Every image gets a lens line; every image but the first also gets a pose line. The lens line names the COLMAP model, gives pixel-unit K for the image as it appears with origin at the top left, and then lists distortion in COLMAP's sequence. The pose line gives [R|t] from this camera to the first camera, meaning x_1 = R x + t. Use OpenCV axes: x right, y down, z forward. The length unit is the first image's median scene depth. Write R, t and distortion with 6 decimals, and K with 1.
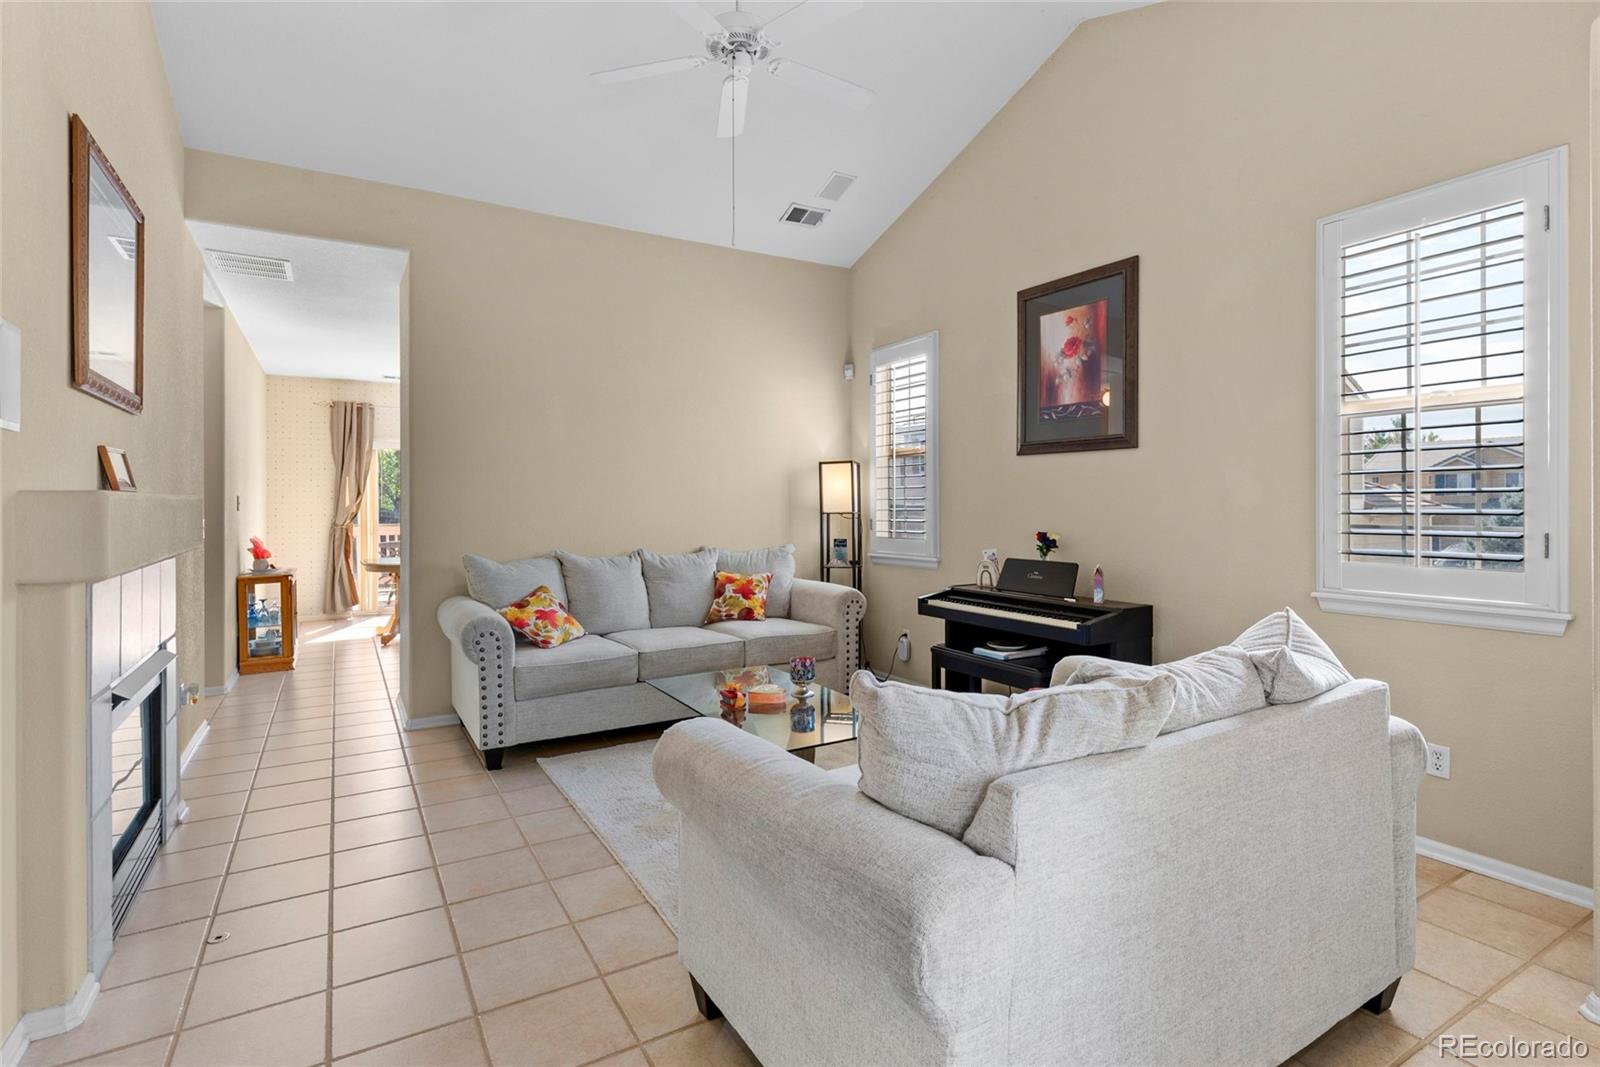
lens RADIAL K [[785.4, 0, 801.6], [0, 785.4, 504.4], [0, 0, 1]] dist [-0.000534, 0.002421]
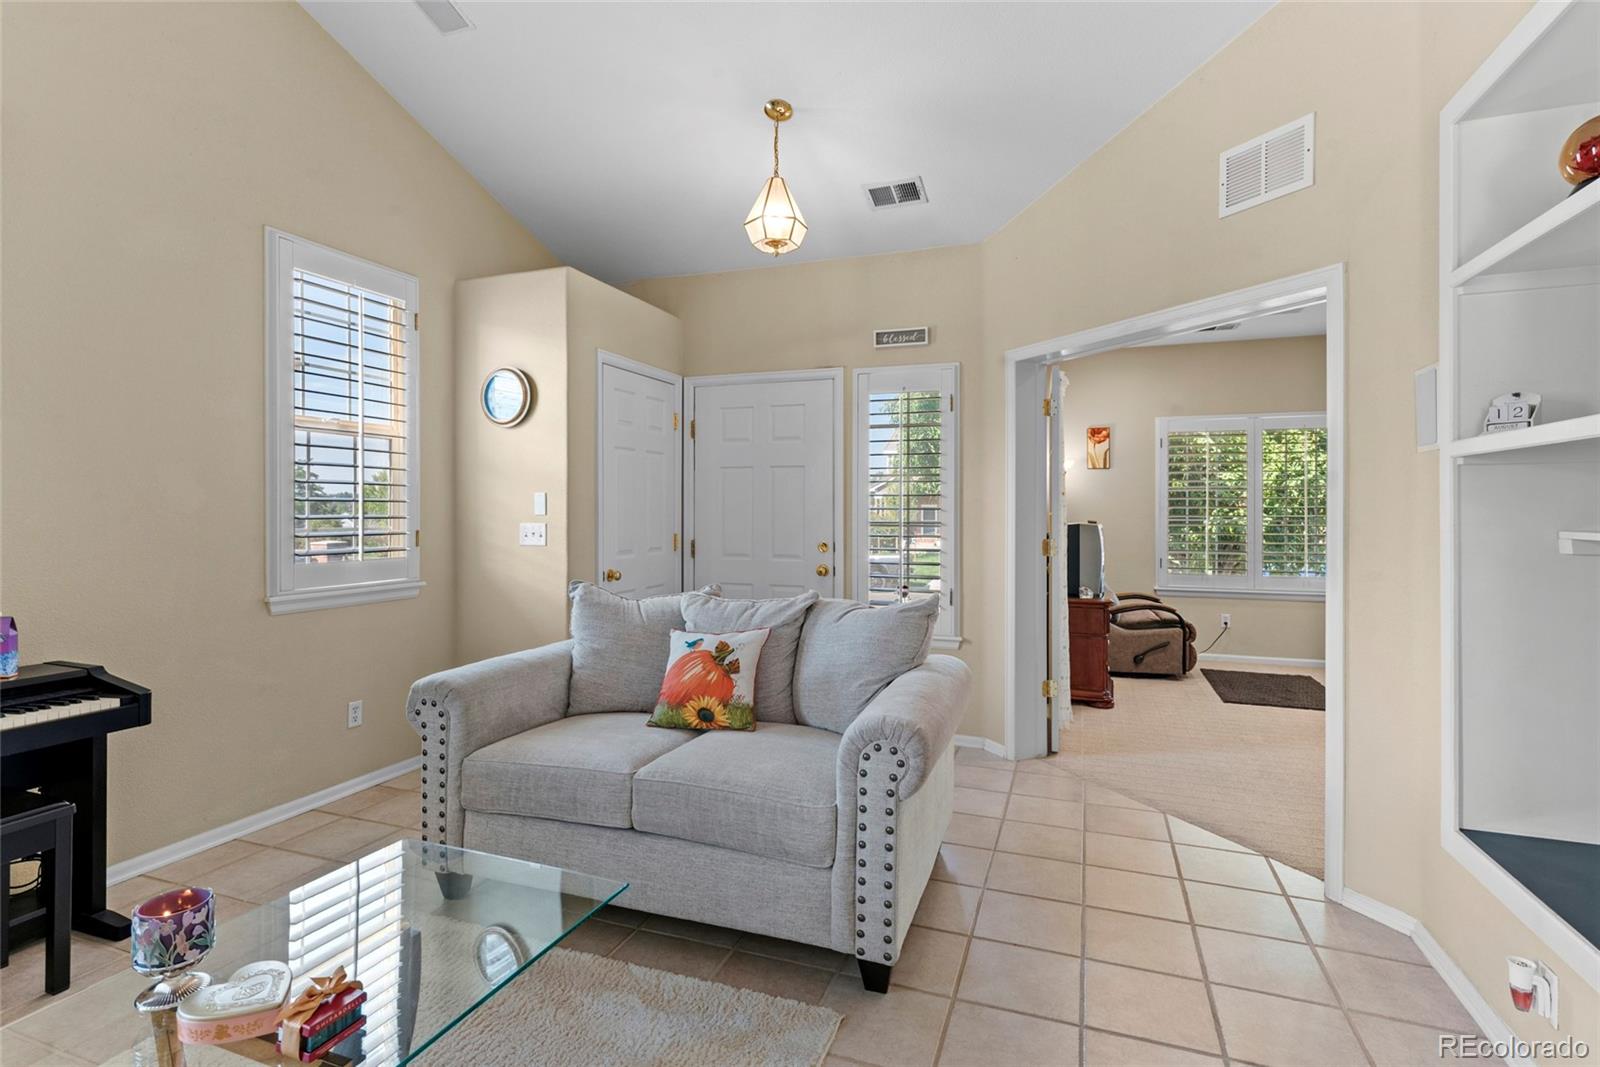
lens RADIAL K [[785.4, 0, 799.0], [0, 785.4, 500.4], [0, 0, 1]] dist [-0.000534, 0.002421]
pose [[-0.627030, 0.011772, 0.778906, -0.643642], [-0.001322, 0.999868, -0.016176, 0.003415], [-0.778994, -0.011173, -0.626932, 1.283681]]
